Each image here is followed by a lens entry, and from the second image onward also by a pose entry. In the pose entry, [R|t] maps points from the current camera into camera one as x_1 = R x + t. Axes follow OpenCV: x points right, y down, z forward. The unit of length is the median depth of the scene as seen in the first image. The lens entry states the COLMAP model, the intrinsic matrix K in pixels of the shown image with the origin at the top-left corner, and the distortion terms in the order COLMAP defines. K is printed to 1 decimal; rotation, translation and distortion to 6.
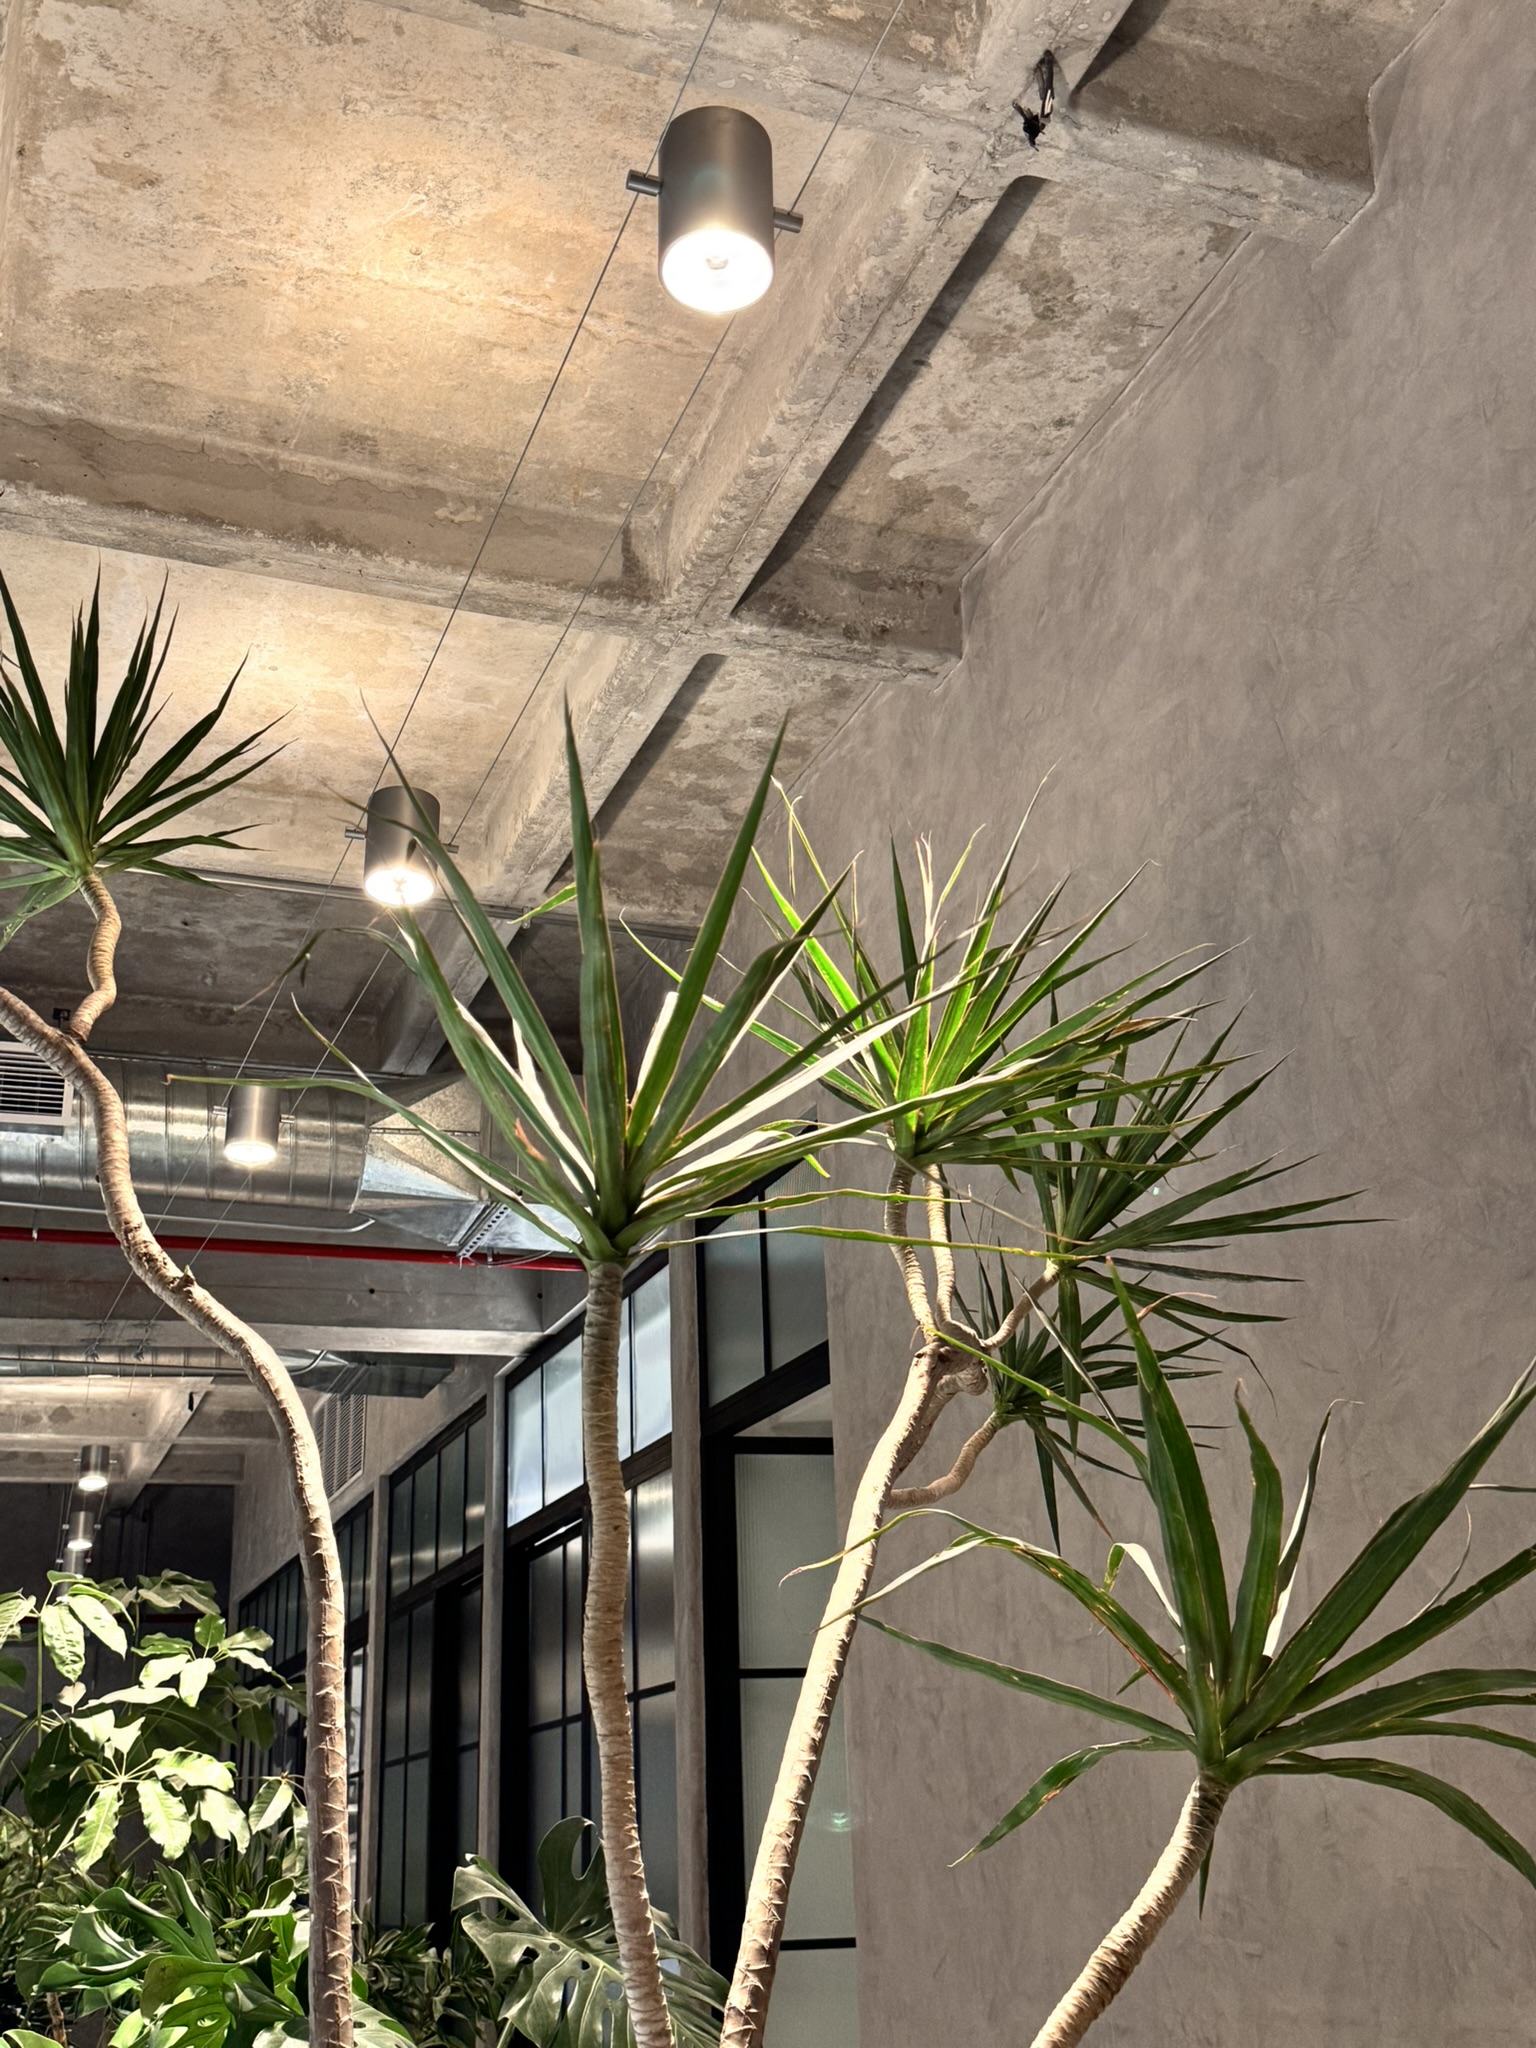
lens RADIAL K [[2152.9, 0, 768.0], [0, 2152.9, 1024.0], [0, 0, 1]] dist [0.155310, -0.391725]
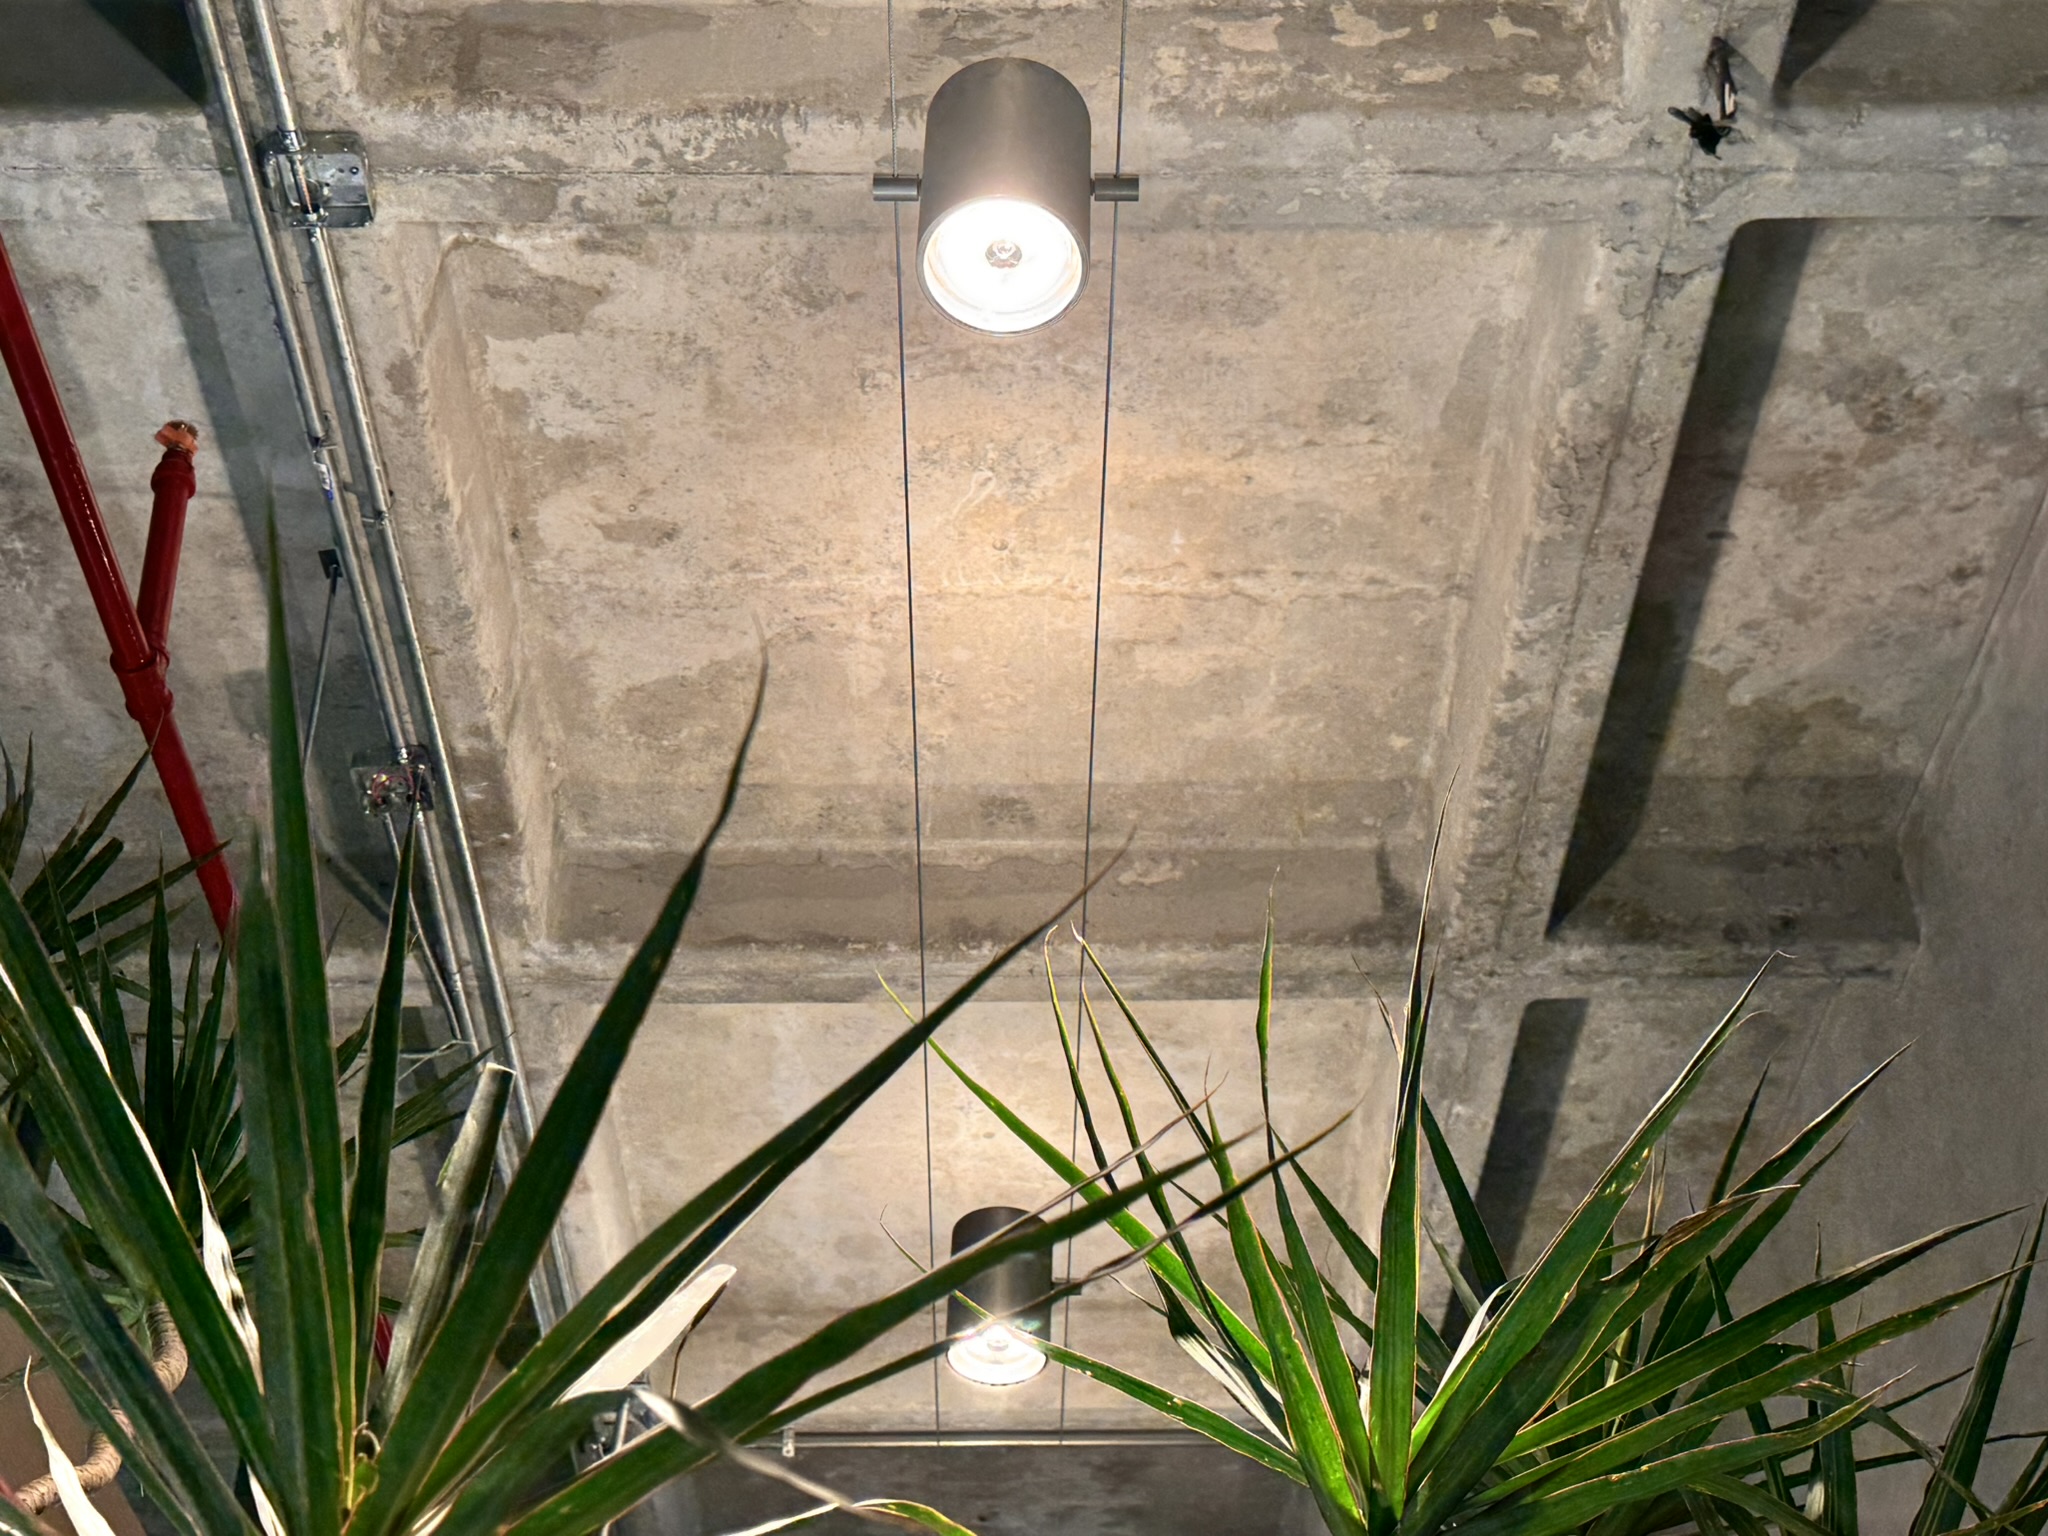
lens RADIAL K [[2666.8, 0, 1024.0], [0, 2666.8, 768.0], [0, 0, 1]] dist [0.172586, -0.357901]
pose [[0.933942, -0.210577, -0.288806, 0.098907], [0.106489, 0.935261, -0.337562, 0.040613], [0.341192, 0.284508, 0.895903, 0.162066]]
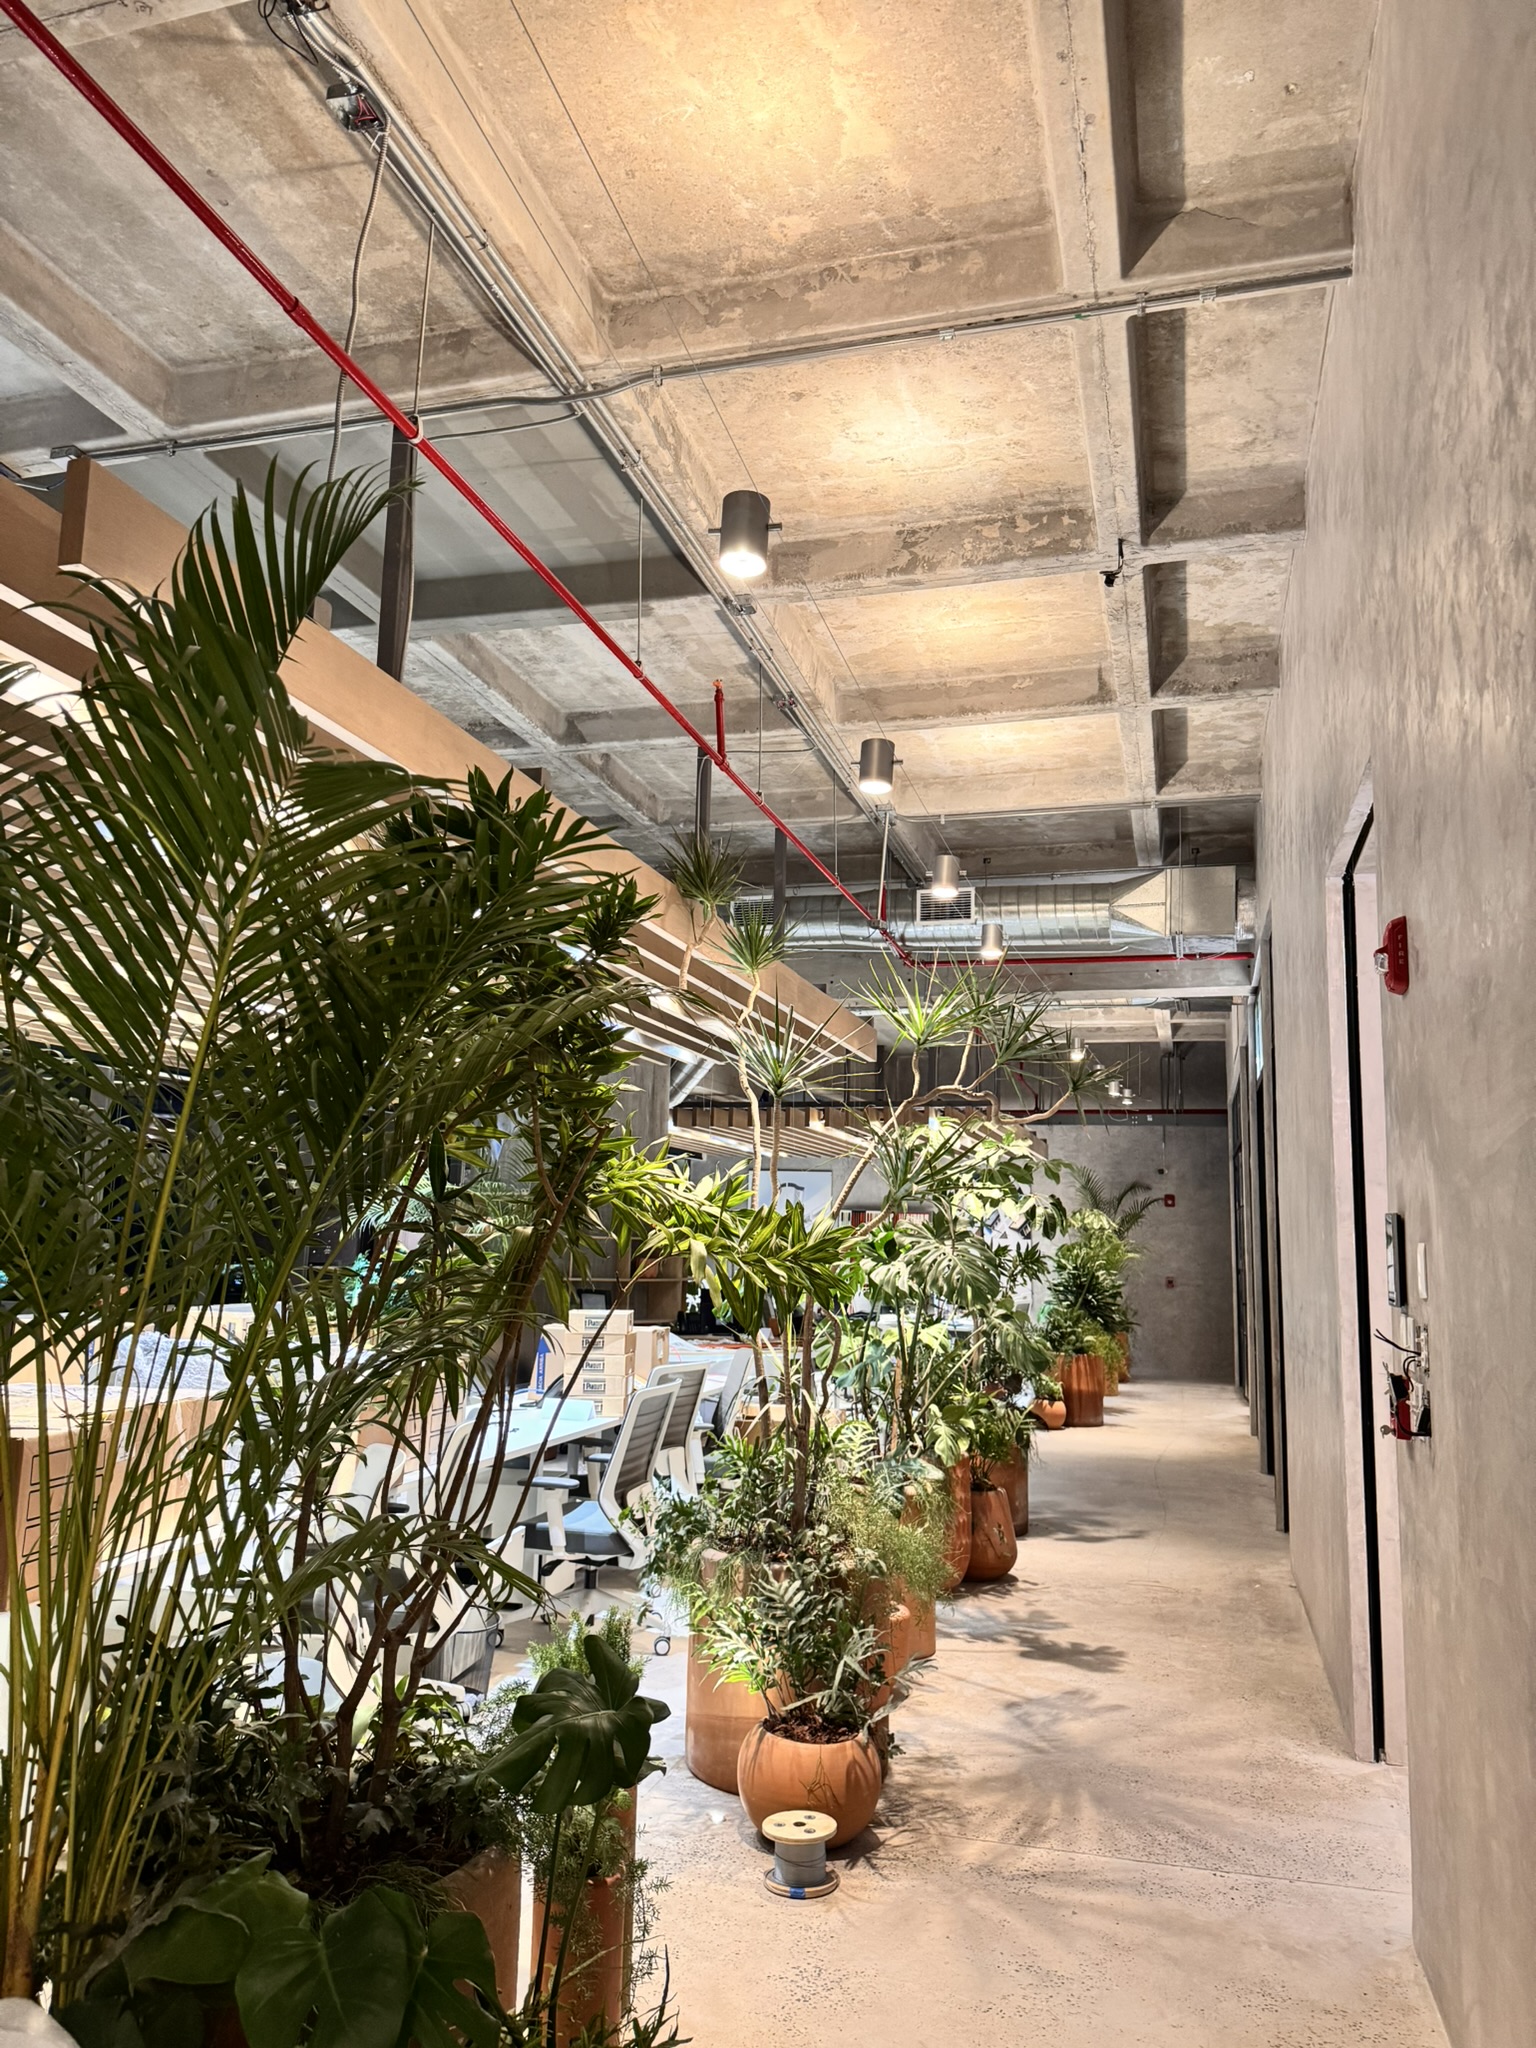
lens RADIAL K [[1539.1, 0, 768.0], [0, 1539.1, 1024.0], [0, 0, 1]] dist [0.047333, -0.005819]
pose [[0.791191, -0.031249, -0.610770, 0.696765], [0.167091, 0.971741, 0.166732, -0.218650], [0.588300, -0.233971, 0.774055, -0.574057]]
